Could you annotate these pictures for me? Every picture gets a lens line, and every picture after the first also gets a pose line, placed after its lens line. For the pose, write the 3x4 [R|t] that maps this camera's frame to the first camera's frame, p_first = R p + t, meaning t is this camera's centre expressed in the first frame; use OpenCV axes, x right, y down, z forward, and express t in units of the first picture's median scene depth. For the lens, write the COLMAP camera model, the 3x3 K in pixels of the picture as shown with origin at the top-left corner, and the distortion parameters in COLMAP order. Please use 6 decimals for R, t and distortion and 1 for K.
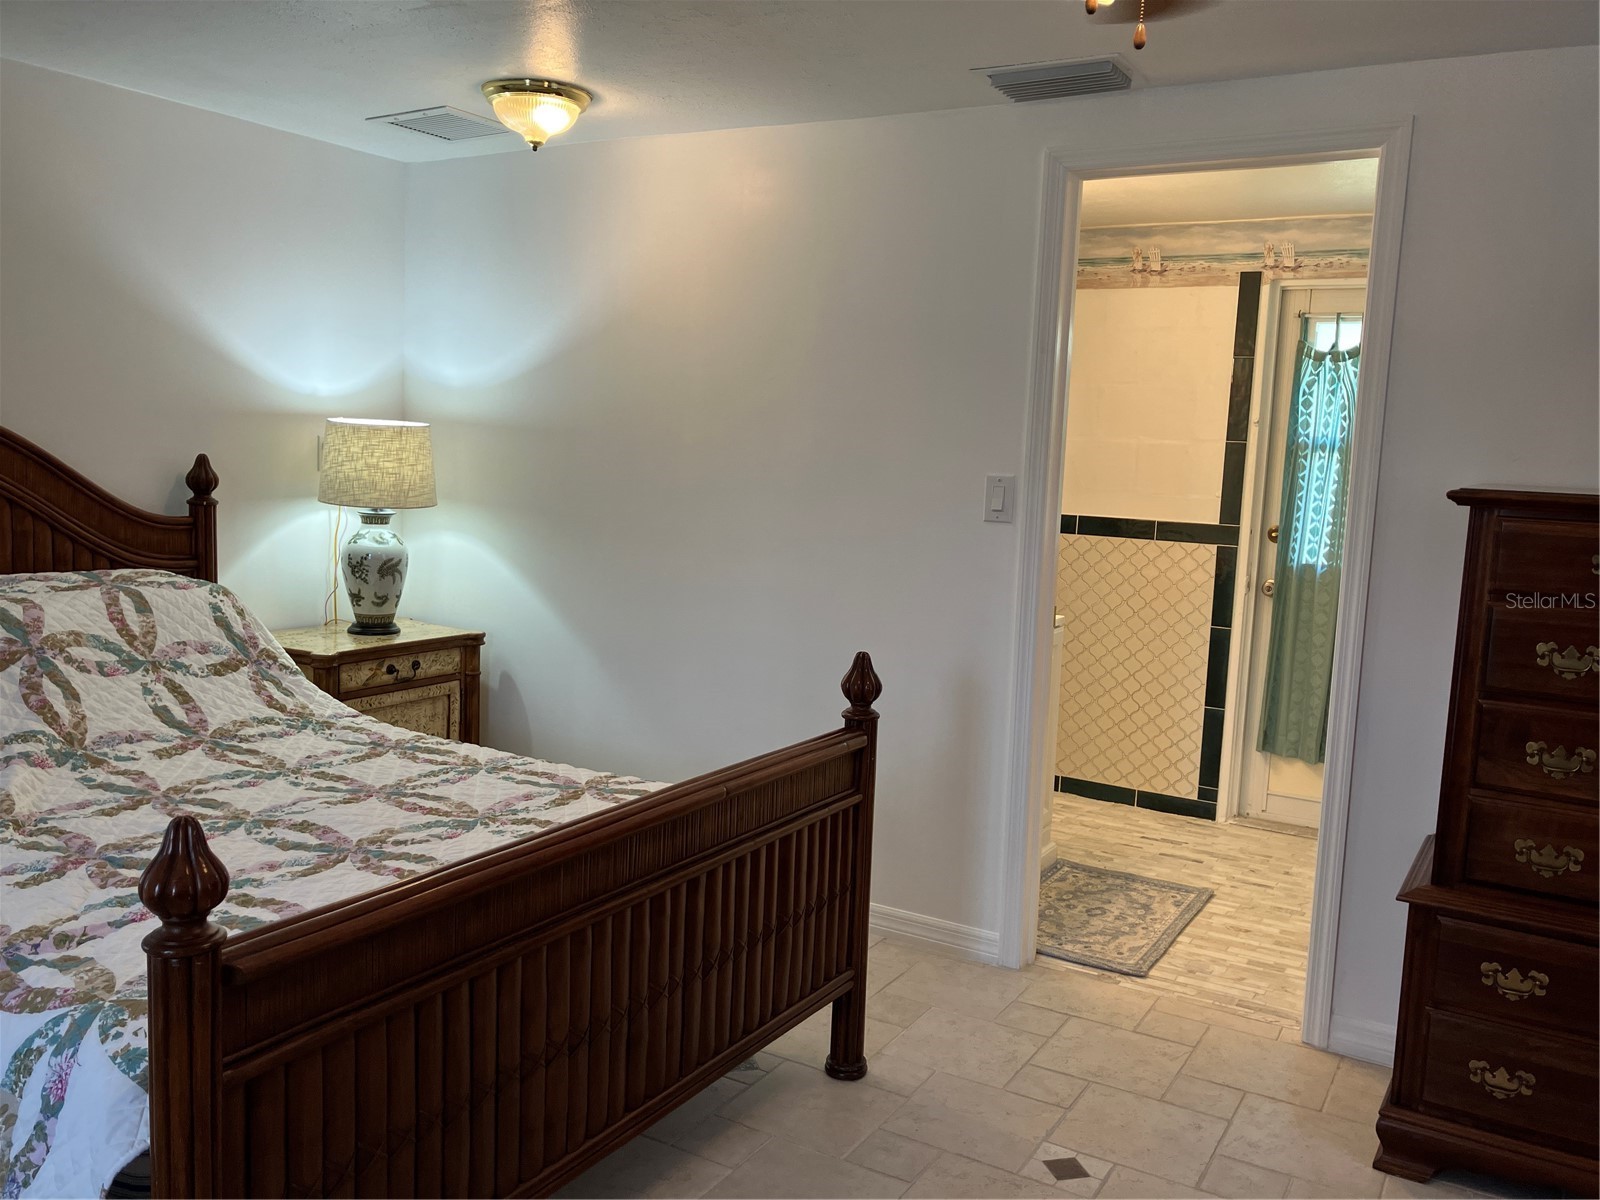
lens RADIAL K [[1302.6, 0, 800.0], [0, 1302.6, 600.0], [0, 0, 1]] dist [-0.055352, -0.000387]
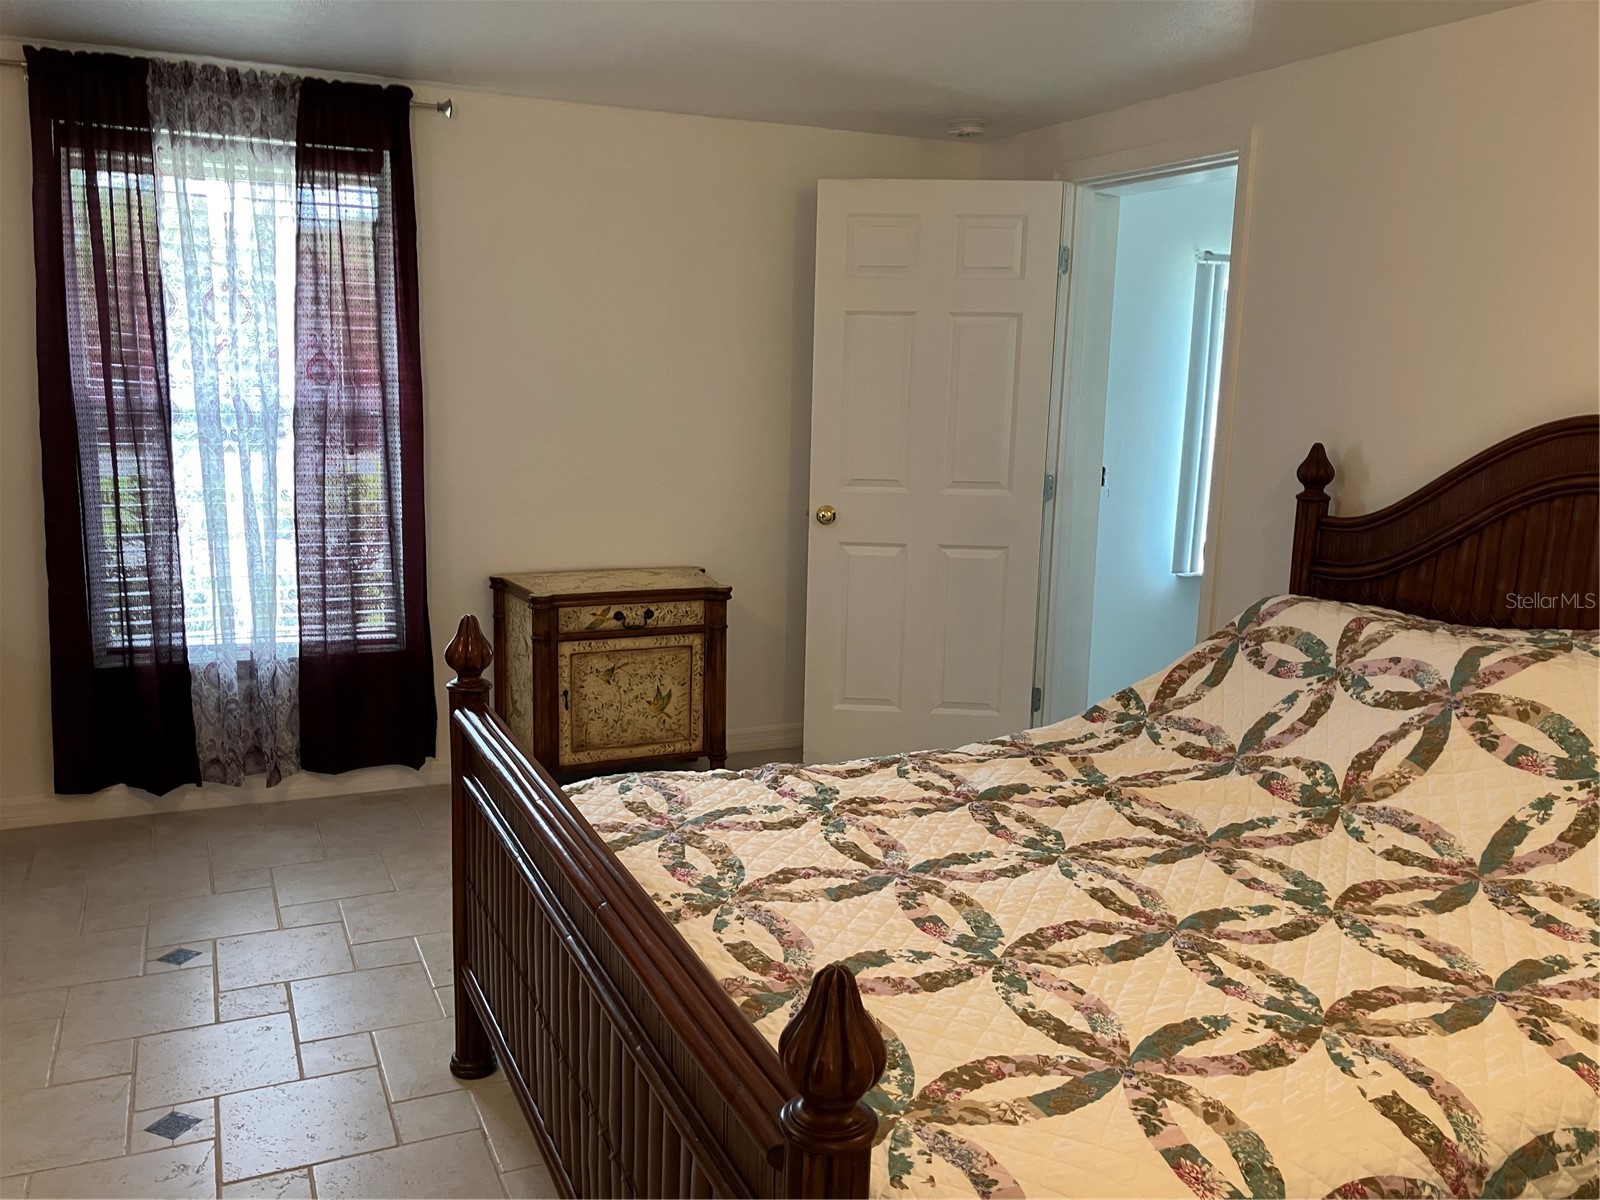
lens RADIAL K [[1314.5, 0, 836.0], [0, 1314.5, 614.0], [0, 0, 1]] dist [-0.001111, -0.002983]
pose [[-0.564311, 0.086320, -0.821037, 0.285532], [-0.154707, 0.965843, 0.207876, -0.113604], [0.810937, 0.244327, -0.531681, 0.946631]]
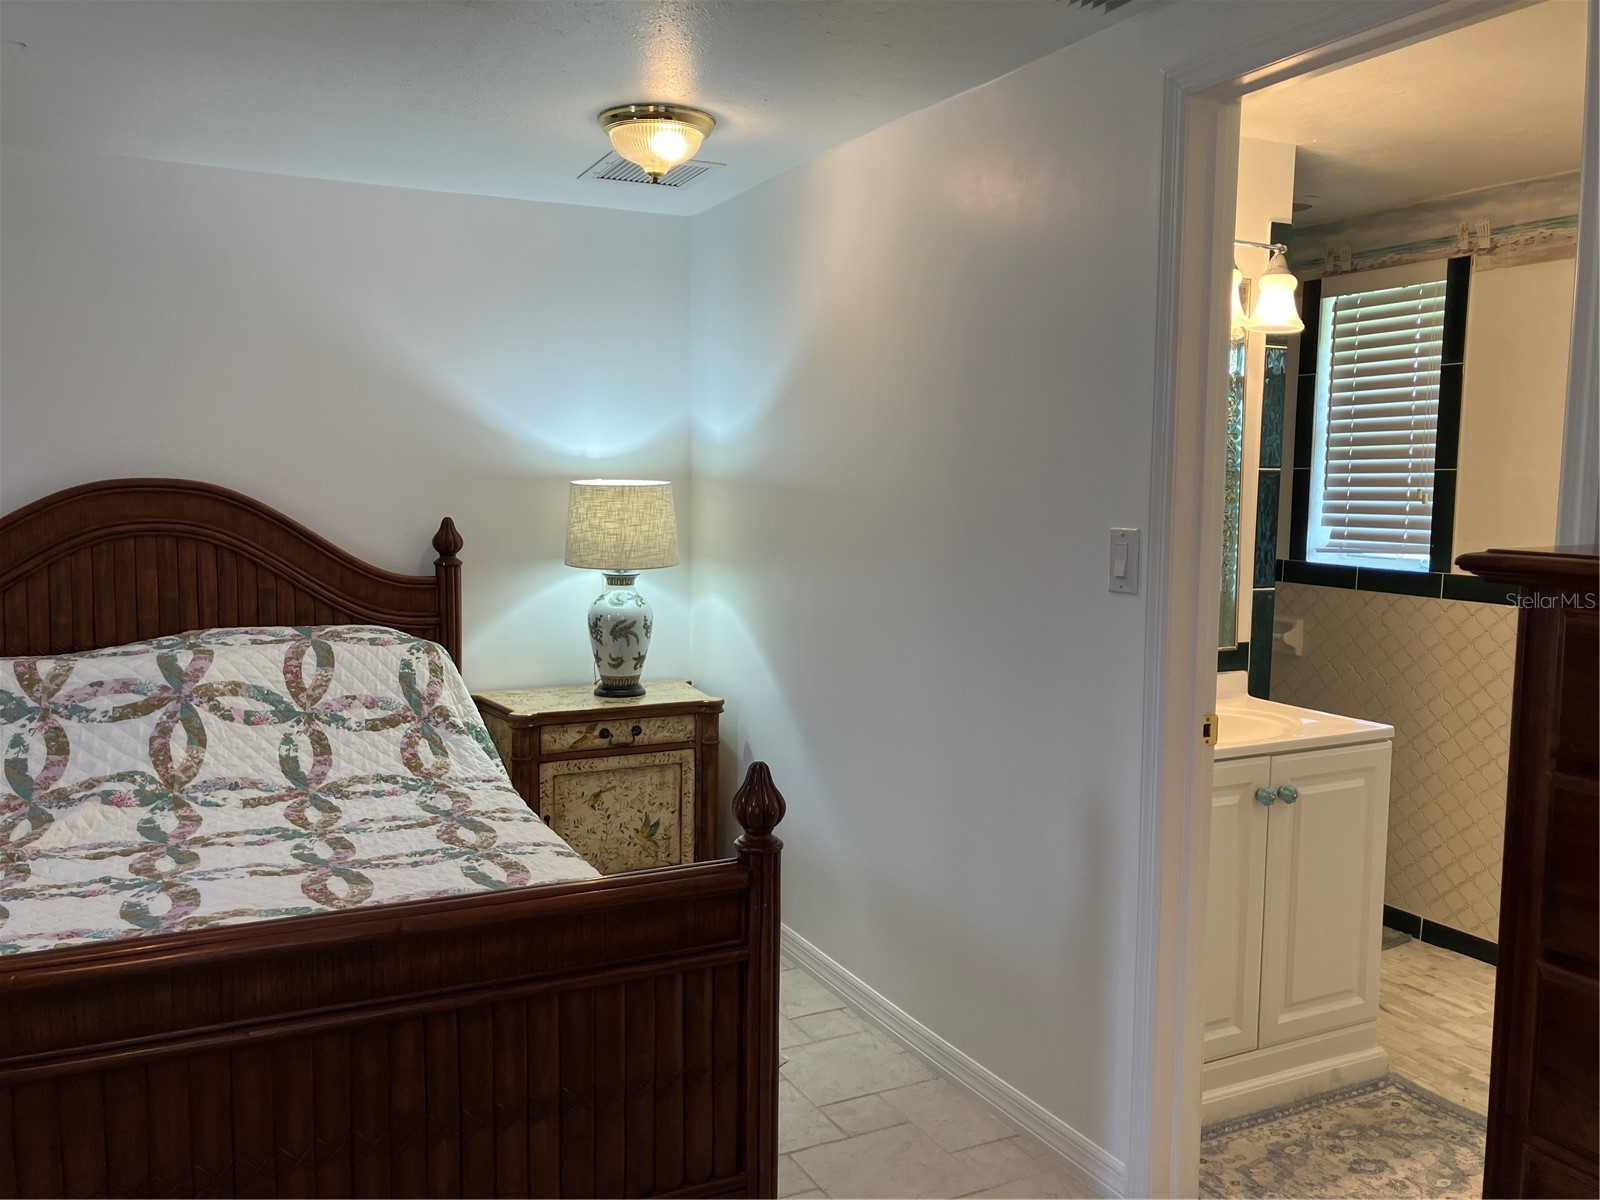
lens RADIAL K [[1281.7, 0, 789.8], [0, 1281.7, 606.2], [0, 0, 1]] dist [0.010128, -0.063563]
pose [[0.837064, 0.019376, -0.546762, 0.381318], [-0.038733, 0.998964, -0.023897, -0.028827], [0.545733, 0.041181, 0.836947, 0.300341]]
